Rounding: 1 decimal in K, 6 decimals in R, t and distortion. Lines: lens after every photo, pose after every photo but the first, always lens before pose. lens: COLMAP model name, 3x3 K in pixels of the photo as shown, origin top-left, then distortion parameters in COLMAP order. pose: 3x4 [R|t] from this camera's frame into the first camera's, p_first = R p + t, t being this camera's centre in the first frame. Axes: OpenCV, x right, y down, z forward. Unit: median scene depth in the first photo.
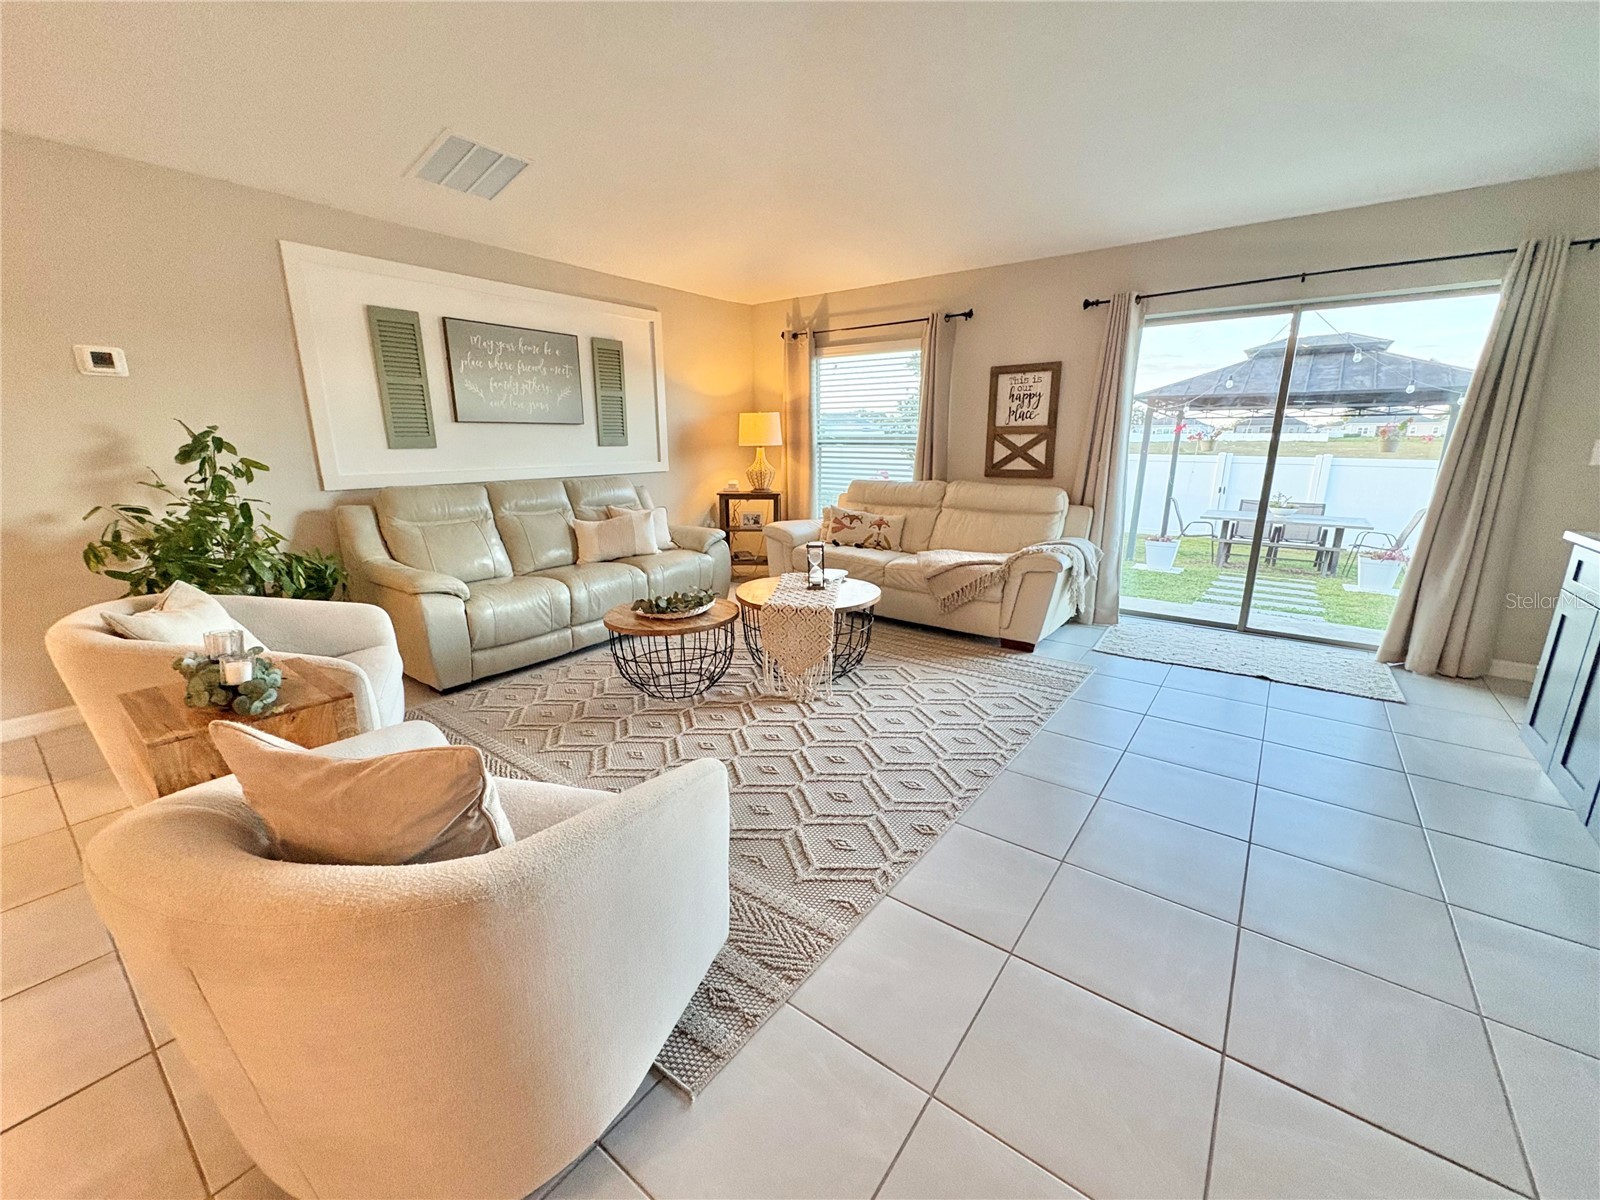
lens RADIAL K [[639.6, 0, 800.0], [0, 639.6, 600.0], [0, 0, 1]] dist [-0.001440, -0.000170]
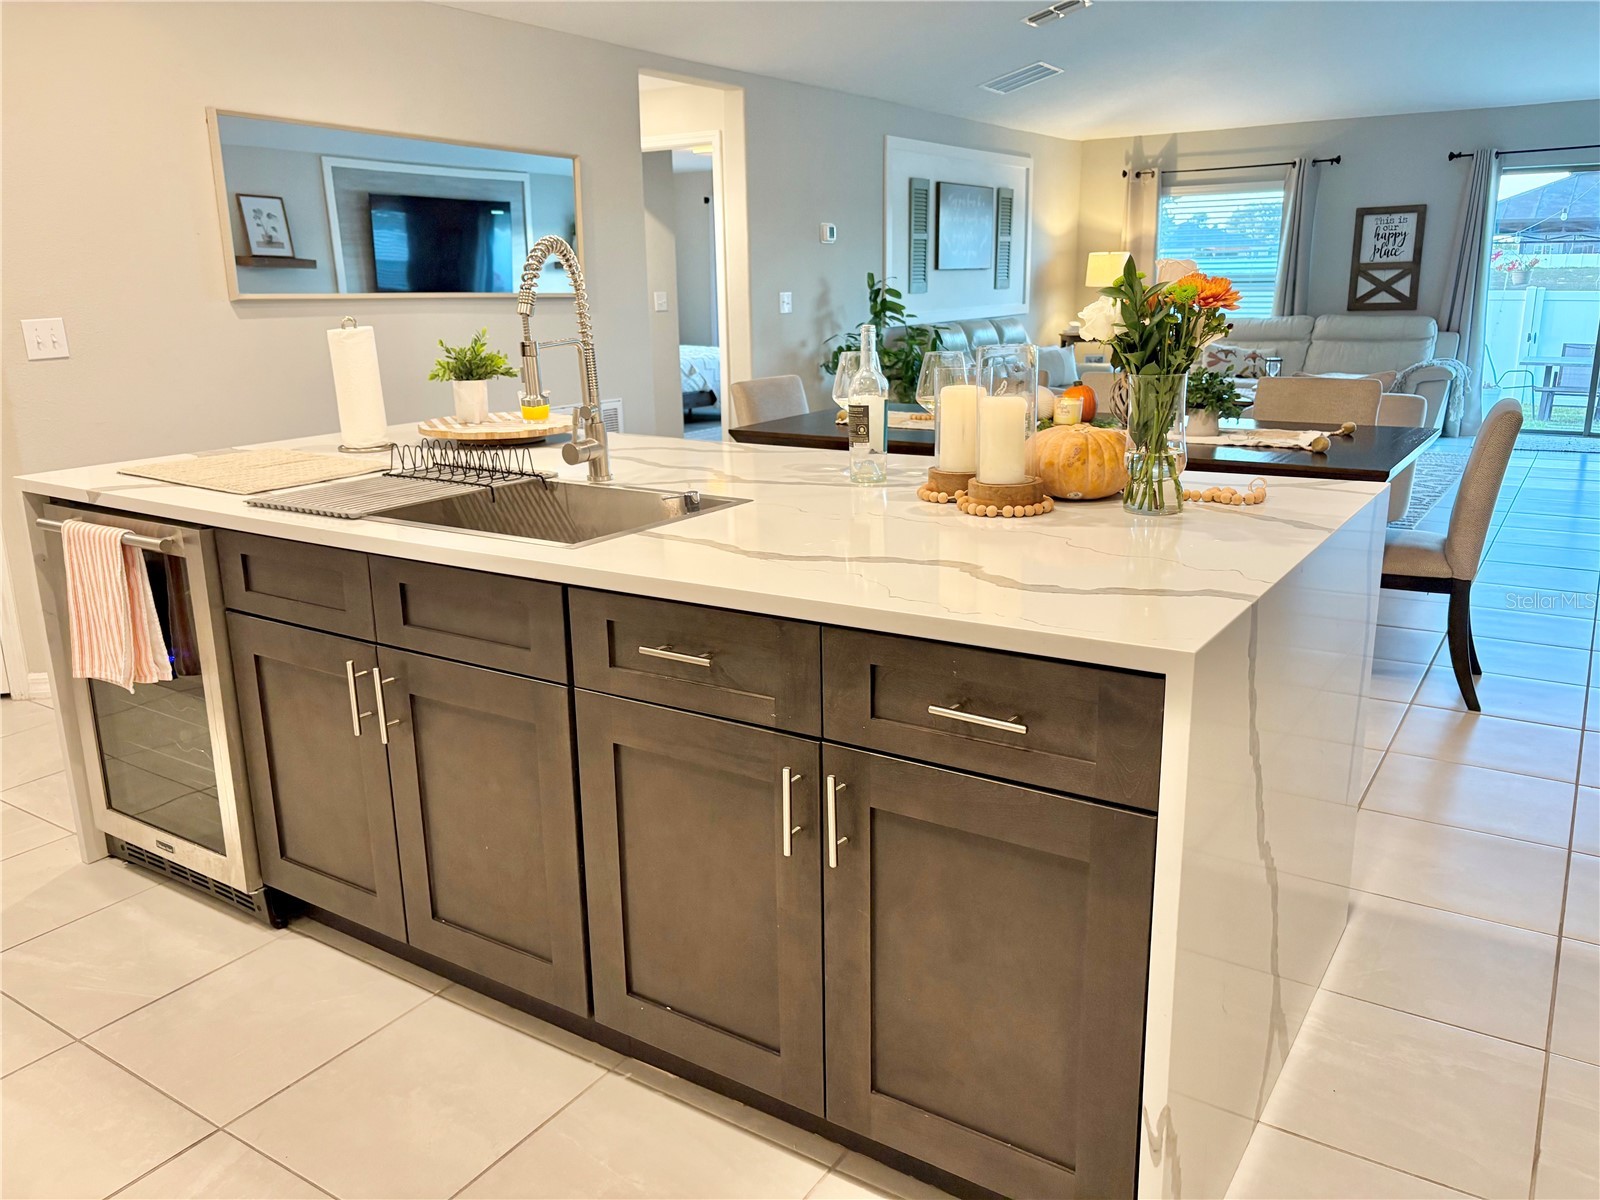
lens RADIAL K [[1210.7, 0, 800.0], [0, 1210.7, 600.0], [0, 0, 1]] dist [0.063769, -0.065329]
pose [[0.997405, -0.032889, 0.064051, -0.805269], [0.032212, 0.999414, 0.011577, 0.248216], [-0.064394, -0.009484, 0.997879, -1.033710]]
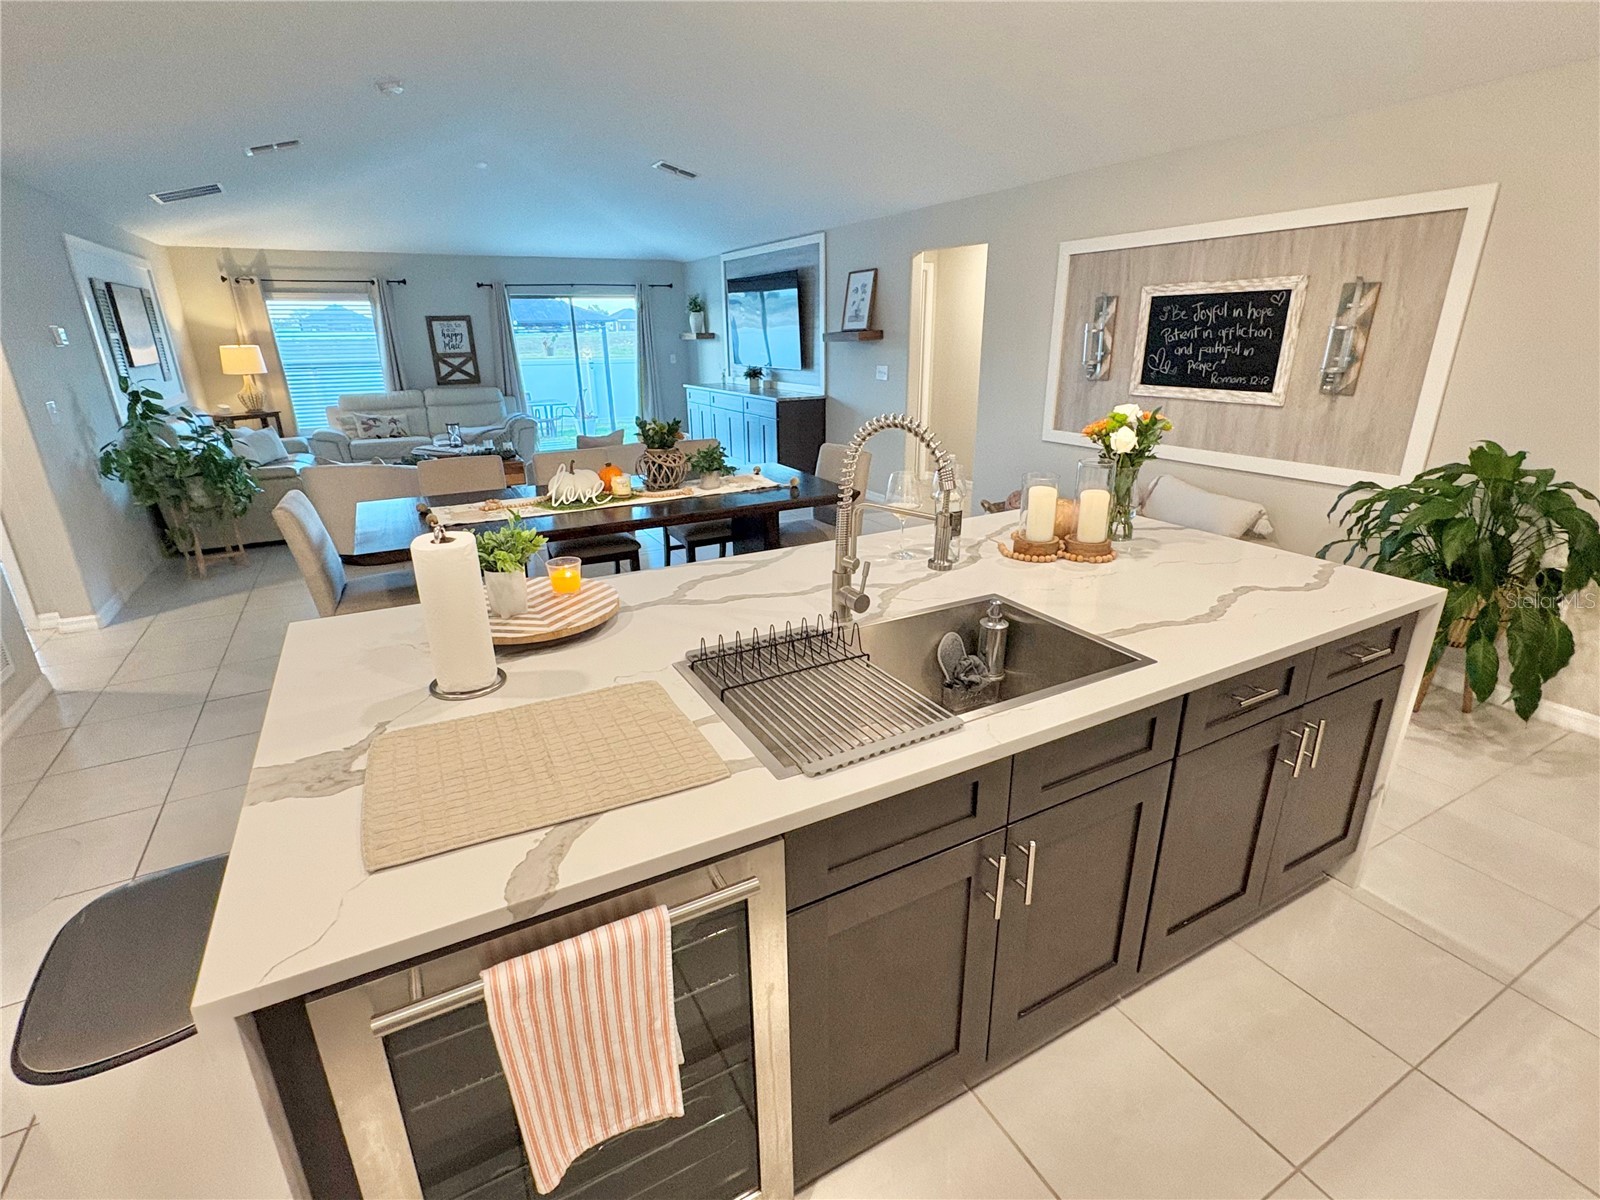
lens RADIAL K [[760.0, 0, 800.0], [0, 760.0, 600.0], [0, 0, 1]] dist [-0.000933, 0.000183]
pose [[0.410240, -0.310995, 0.857313, -1.187413], [0.235559, 0.944294, 0.229829, 0.095641], [-0.881031, 0.107662, 0.460645, -0.645788]]
